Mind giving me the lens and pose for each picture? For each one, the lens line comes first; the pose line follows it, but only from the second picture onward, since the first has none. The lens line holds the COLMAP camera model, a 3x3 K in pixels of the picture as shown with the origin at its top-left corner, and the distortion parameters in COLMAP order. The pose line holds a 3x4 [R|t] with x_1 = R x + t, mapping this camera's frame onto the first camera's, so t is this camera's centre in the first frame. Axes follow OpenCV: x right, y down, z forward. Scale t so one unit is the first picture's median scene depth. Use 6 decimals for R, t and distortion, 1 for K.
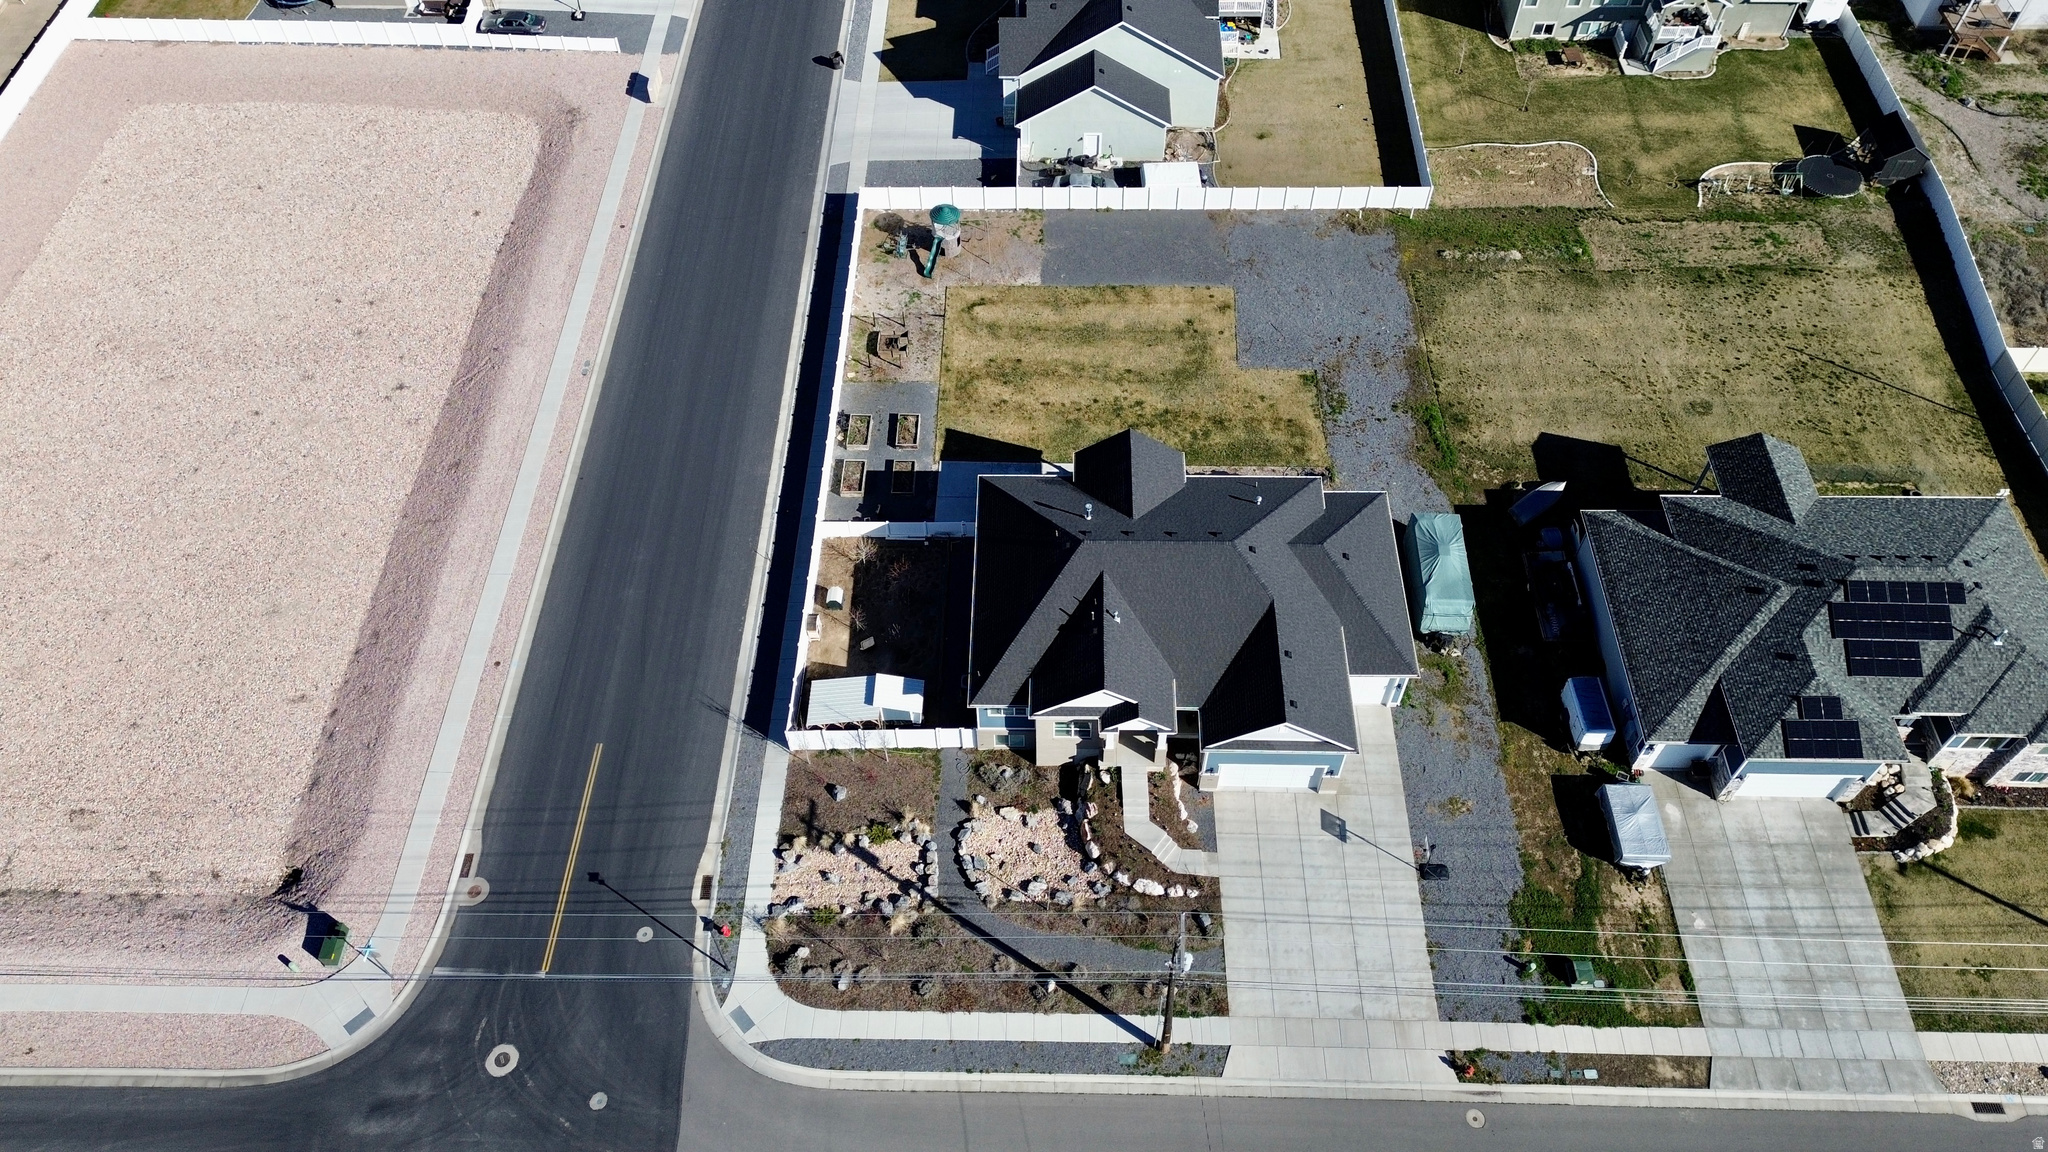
lens RADIAL K [[1434.3, 0, 1025.1], [0, 1434.3, 567.1], [0, 0, 1]] dist [0.087996, -0.090771]
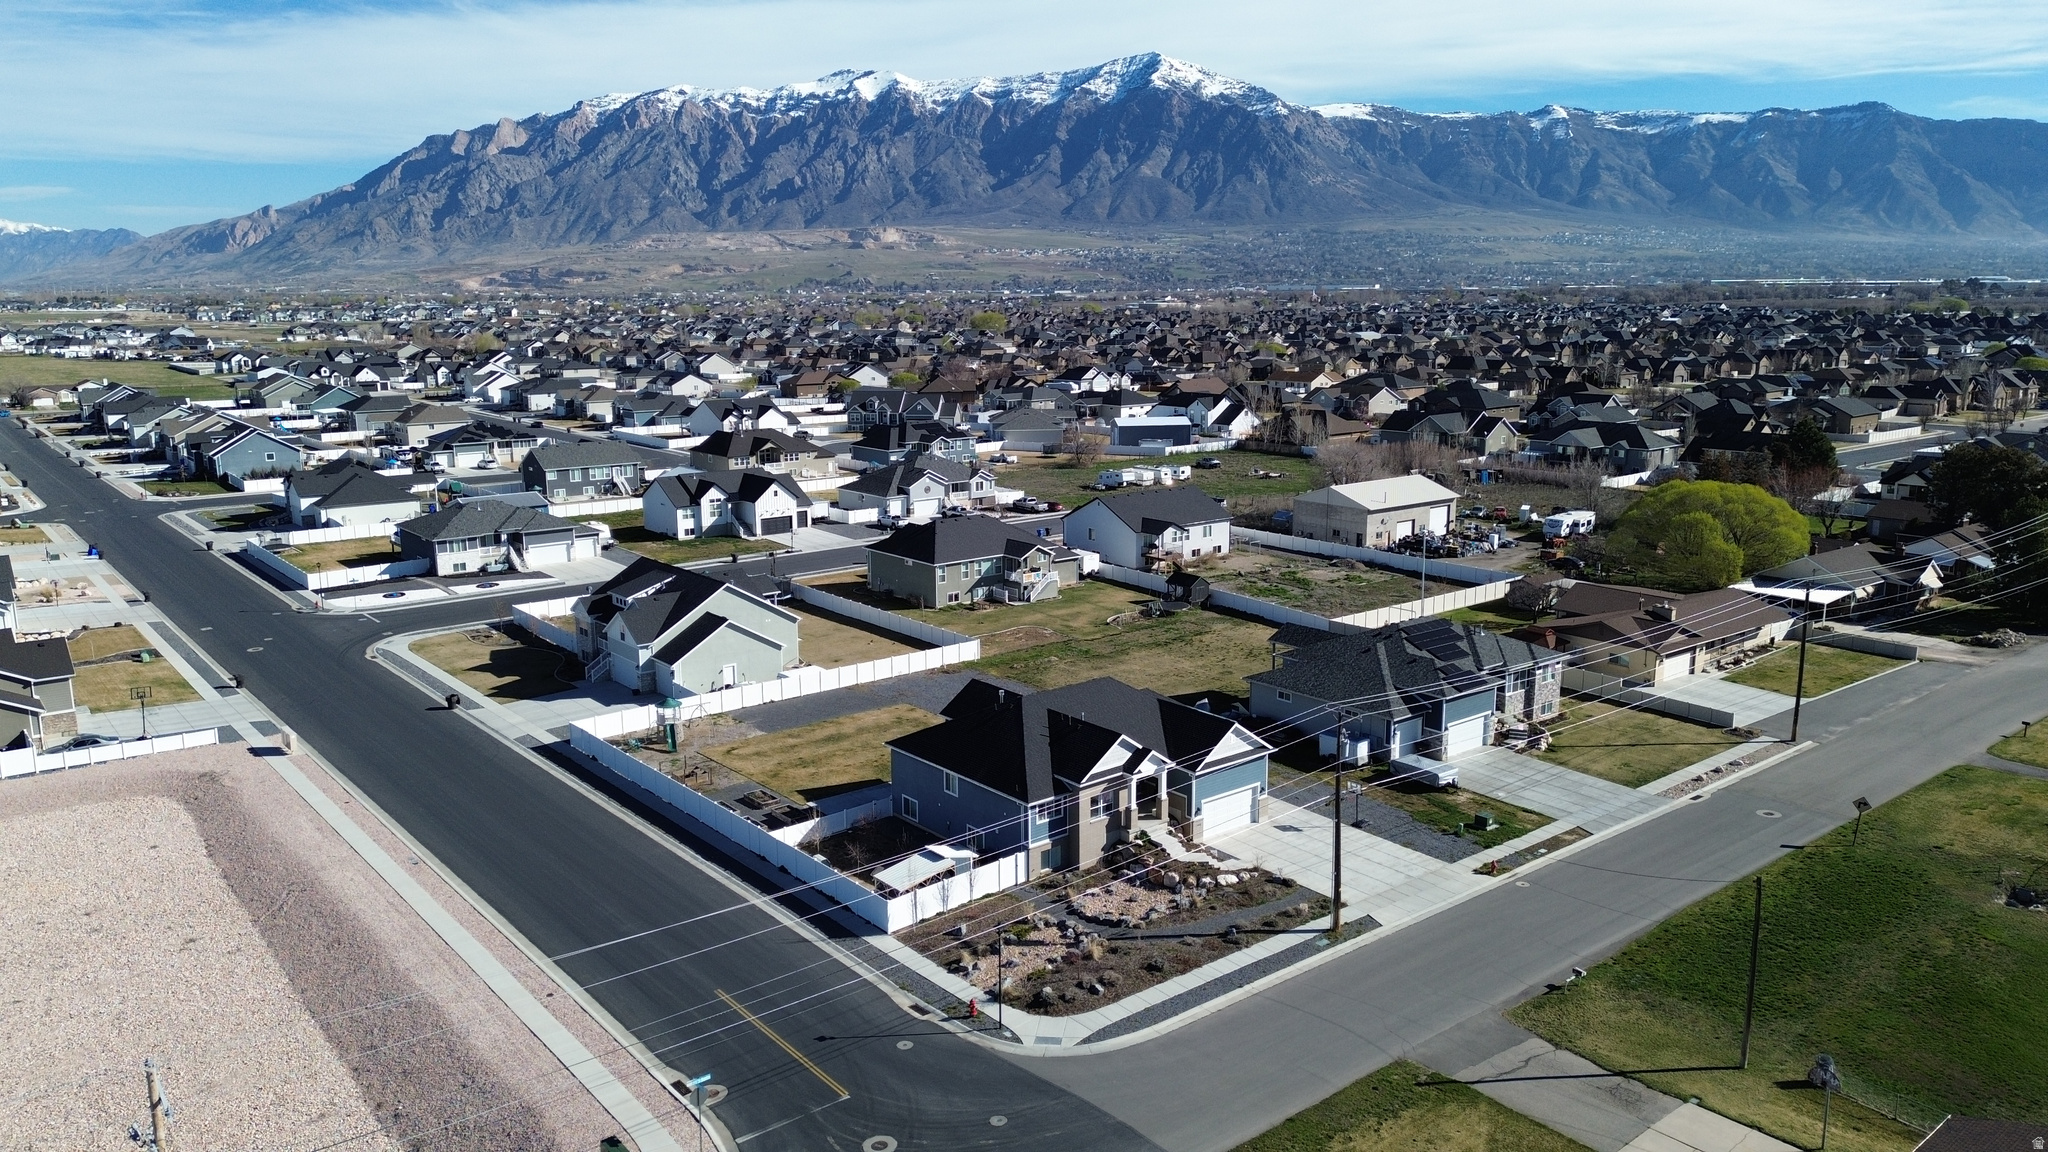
lens RADIAL K [[1434.3, 0, 1023.5], [0, 1434.3, 564.2], [0, 0, 1]] dist [0.087996, -0.090771]
pose [[0.764619, -0.115858, 0.633984, -0.744406], [0.513709, 0.703589, -0.490984, 0.519704], [-0.389180, 0.701099, 0.597494, 0.160464]]
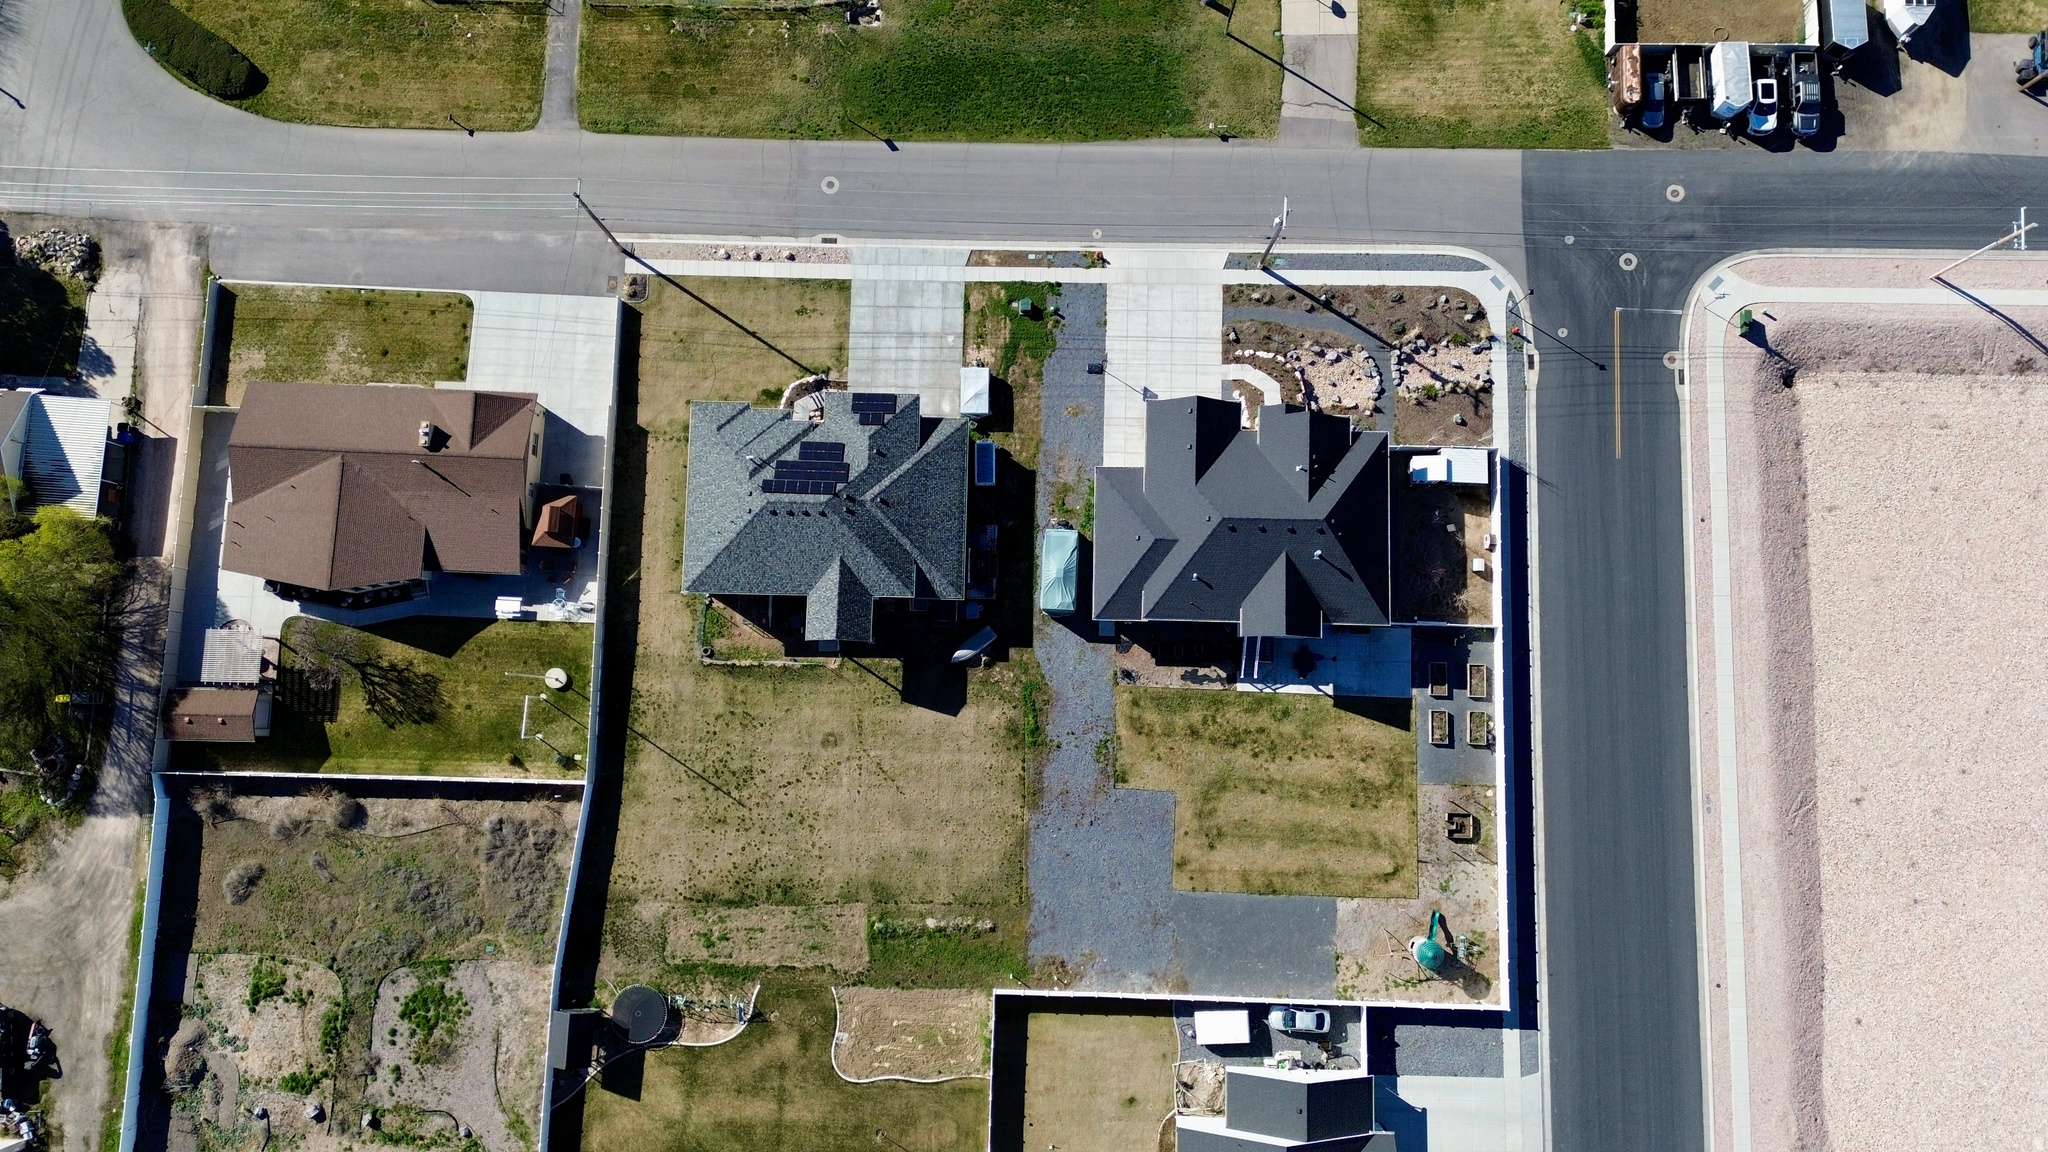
lens RADIAL K [[1434.3, 0, 1024.0], [0, 1434.3, 566.3], [0, 0, 1]] dist [0.087996, -0.090771]
pose [[-0.999650, -0.001682, 0.026392, 0.312670], [0.019419, -0.724144, 0.689375, -1.088680], [0.017952, 0.689647, 0.723923, -0.056563]]
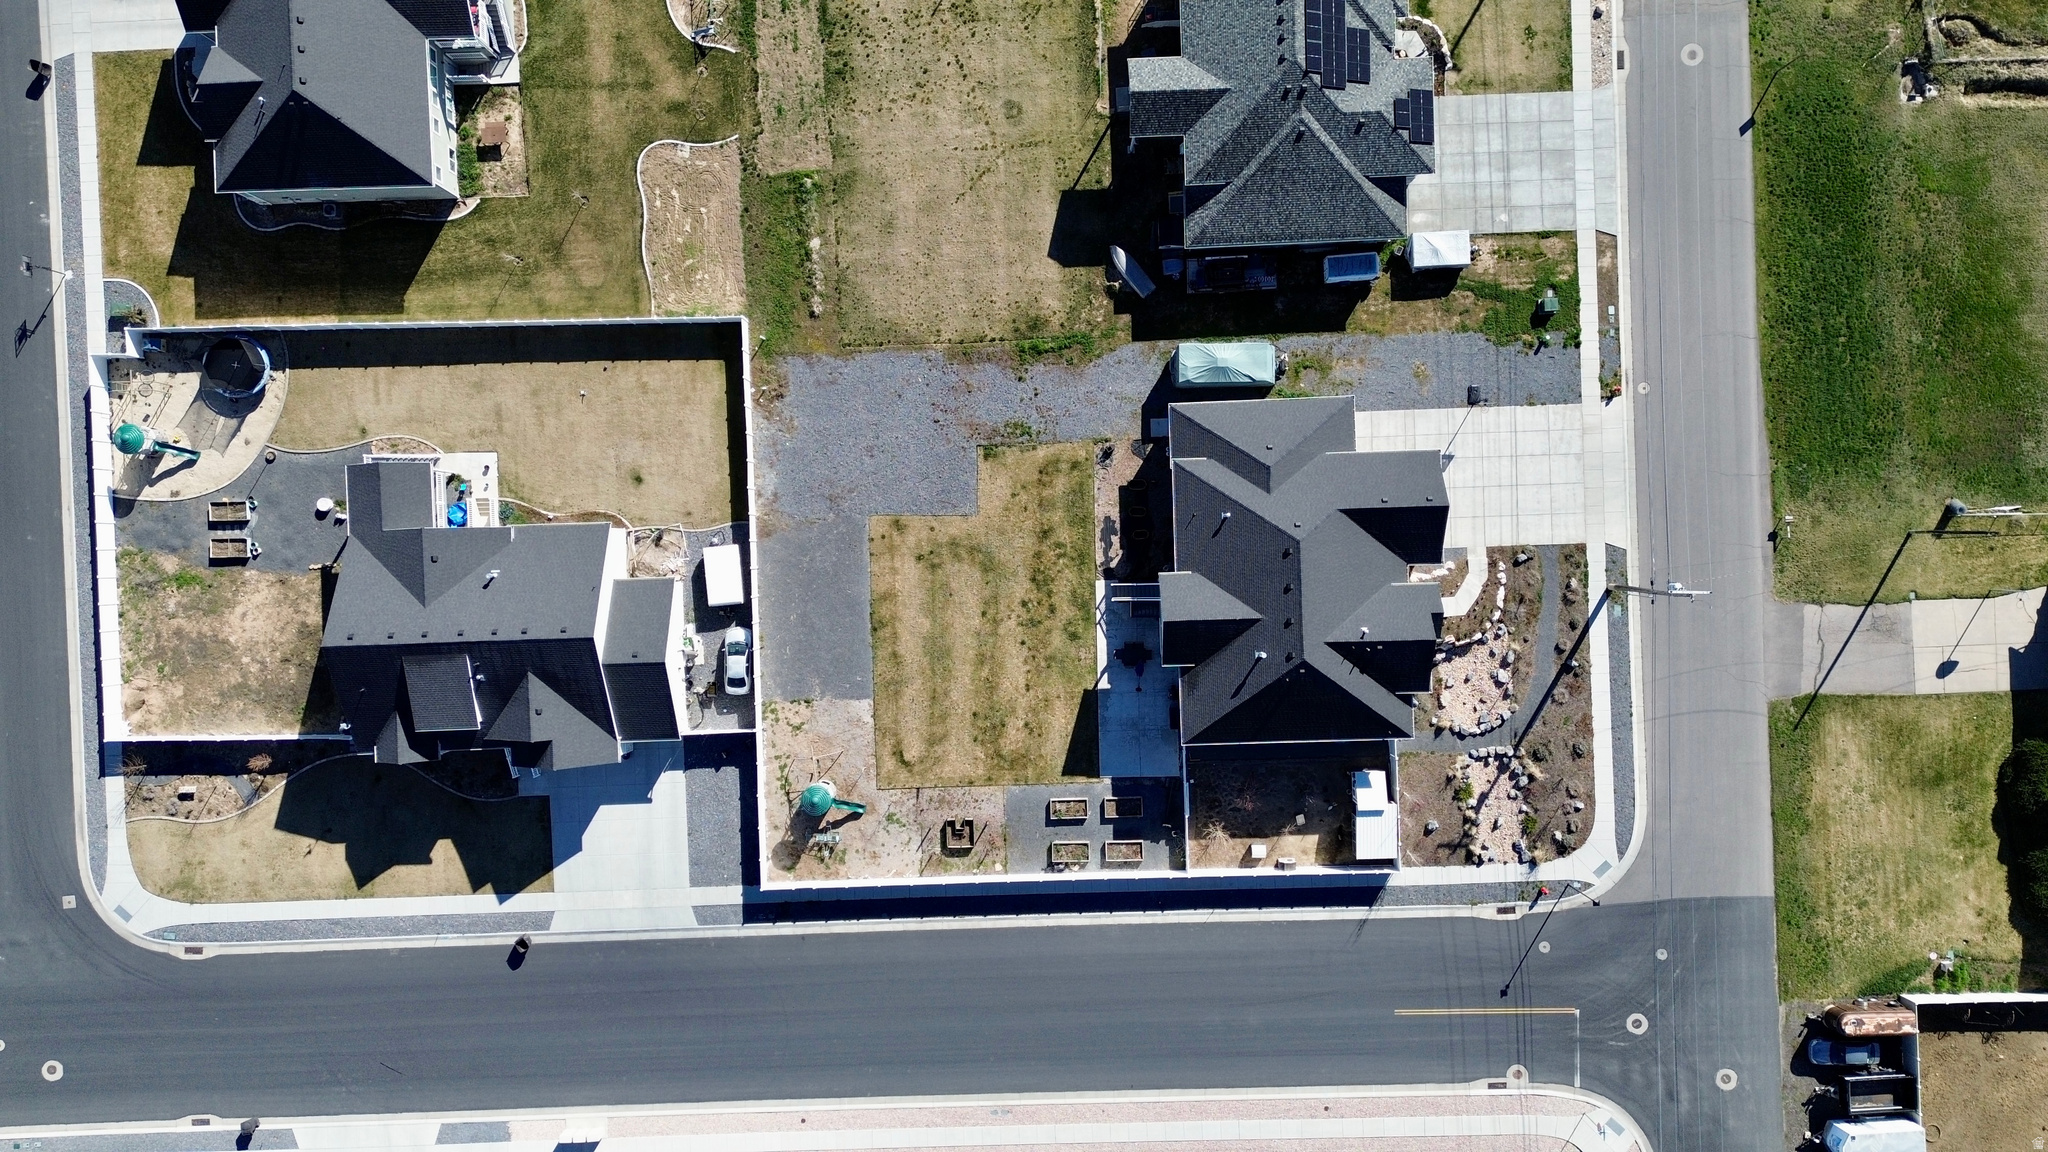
lens RADIAL K [[1434.3, 0, 1025.1], [0, 1434.3, 571.8], [0, 0, 1]] dist [0.087996, -0.090771]
pose [[-0.051896, -0.998649, 0.002566, 0.126451], [0.808493, -0.040506, 0.587111, -0.951523], [-0.586214, 0.032543, 0.809503, 0.118612]]
